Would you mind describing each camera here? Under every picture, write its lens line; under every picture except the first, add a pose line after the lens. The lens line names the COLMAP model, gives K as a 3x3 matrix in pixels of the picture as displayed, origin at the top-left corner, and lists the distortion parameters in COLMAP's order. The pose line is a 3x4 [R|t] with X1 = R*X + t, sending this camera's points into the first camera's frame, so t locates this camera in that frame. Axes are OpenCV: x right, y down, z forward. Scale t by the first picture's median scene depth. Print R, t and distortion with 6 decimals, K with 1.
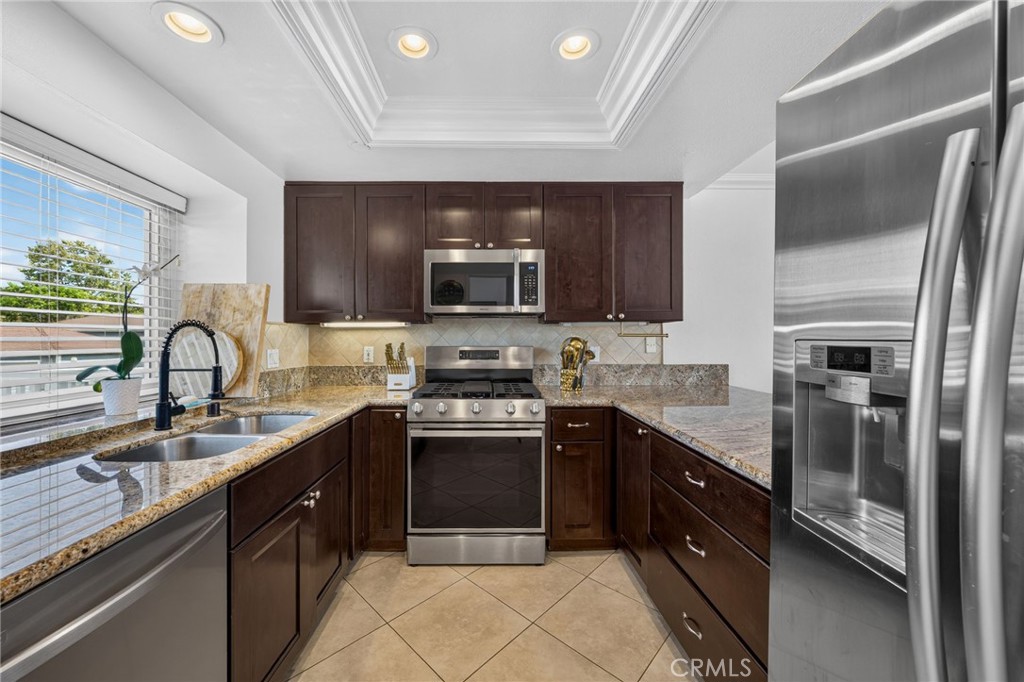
lens RADIAL K [[387.6, 0, 490.6], [0, 387.6, 338.2], [0, 0, 1]] dist [0.000261, 0.000037]
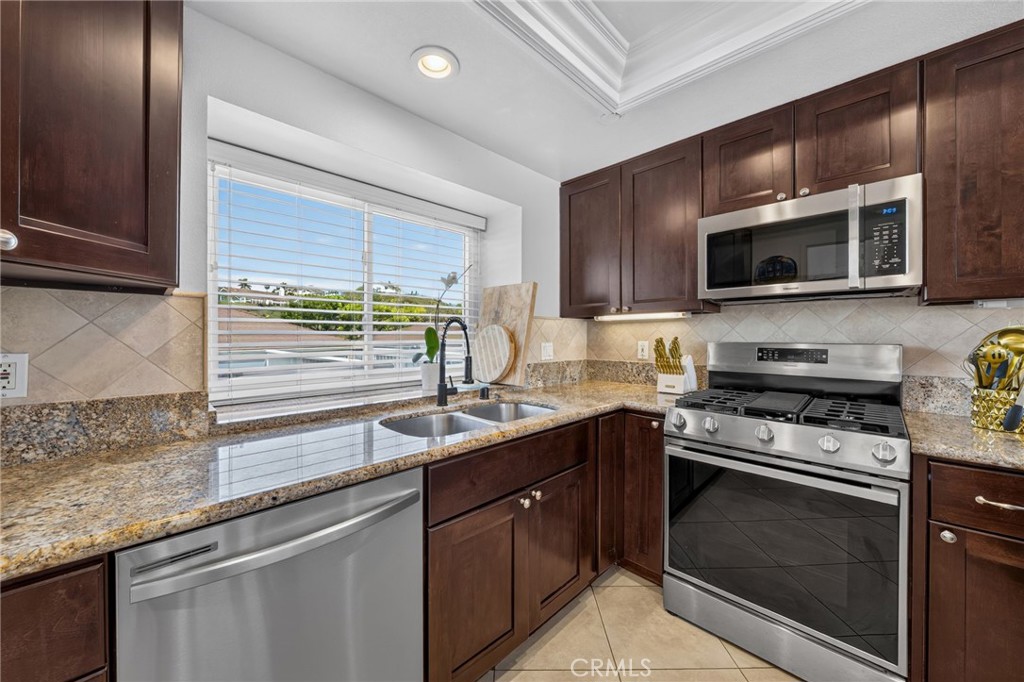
lens RADIAL K [[376.4, 0, 511.2], [0, 376.4, 335.4], [0, 0, 1]] dist [-0.002018, -0.000365]
pose [[0.706251, 0.002573, -0.707957, 0.111916], [0.002250, 0.999980, 0.005878, 0.002640], [0.707958, -0.005744, 0.706231, 0.206228]]
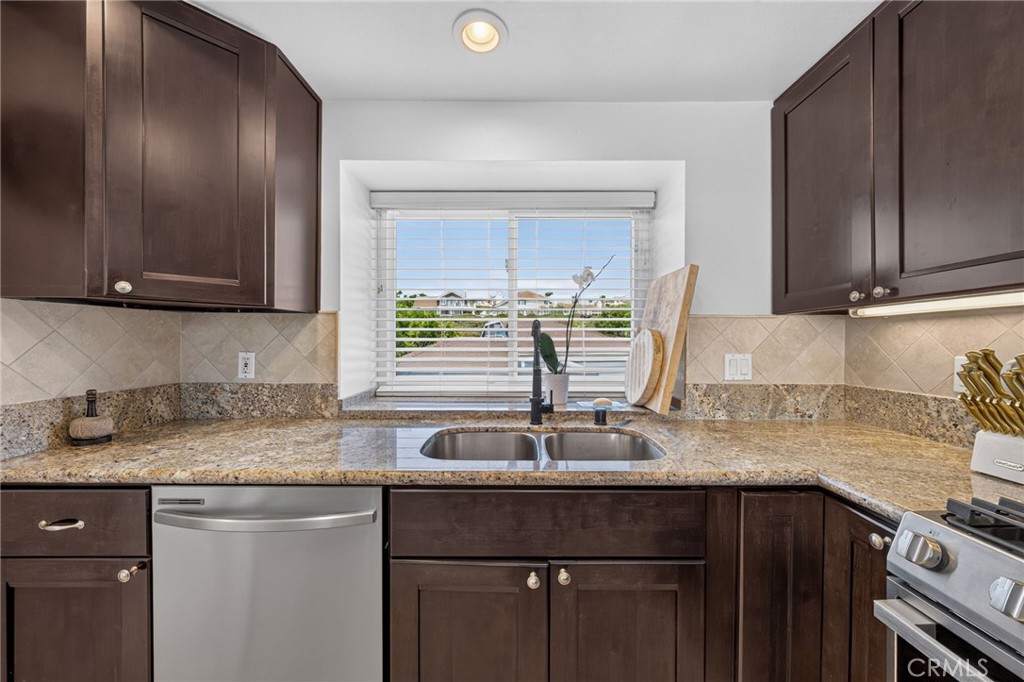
lens RADIAL K [[367.8, 0, 512.0], [0, 367.8, 341.0], [0, 0, 1]] dist [-0.002655, -0.000163]
pose [[-0.010198, 0.000820, -0.999948, 0.116221], [0.003432, 0.999994, 0.000785, 0.003763], [0.999942, -0.003424, -0.010200, 0.634211]]
